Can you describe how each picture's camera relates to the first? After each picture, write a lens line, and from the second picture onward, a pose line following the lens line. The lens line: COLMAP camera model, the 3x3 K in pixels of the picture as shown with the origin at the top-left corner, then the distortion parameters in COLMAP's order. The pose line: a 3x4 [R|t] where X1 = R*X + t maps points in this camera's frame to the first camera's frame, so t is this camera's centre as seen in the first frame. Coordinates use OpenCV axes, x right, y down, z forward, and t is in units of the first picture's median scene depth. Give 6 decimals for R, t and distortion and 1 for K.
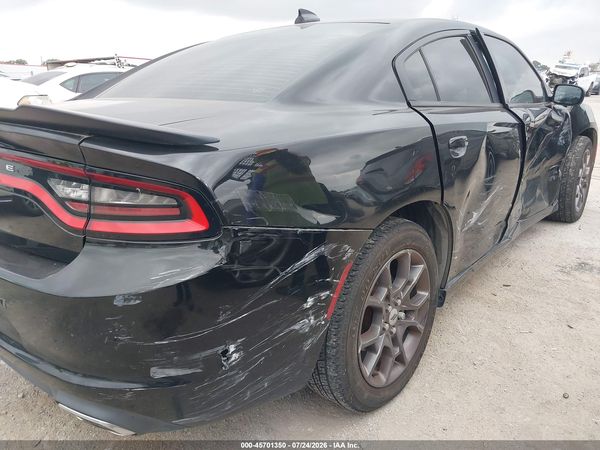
lens RADIAL K [[492.1, 0, 296.3], [0, 492.1, 237.1], [0, 0, 1]] dist [0.002149, 0.001475]
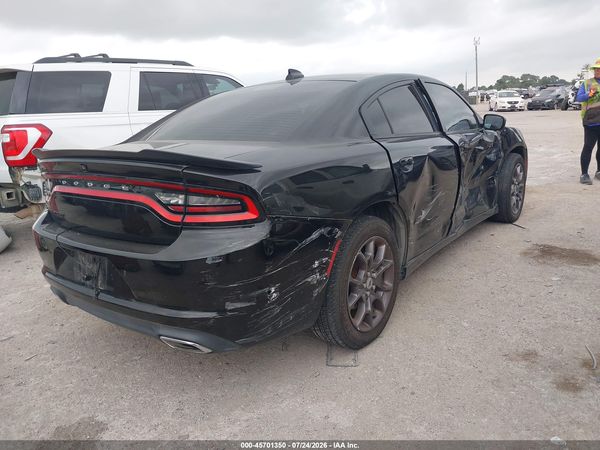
lens RADIAL K [[492.1, 0, 304.2], [0, 492.1, 227.5], [0, 0, 1]] dist [0.002149, 0.001475]
pose [[0.996746, -0.045583, 0.066479, -0.111688], [0.049903, 0.996647, -0.064838, 0.114607], [-0.063301, 0.067944, 0.995679, -0.589423]]
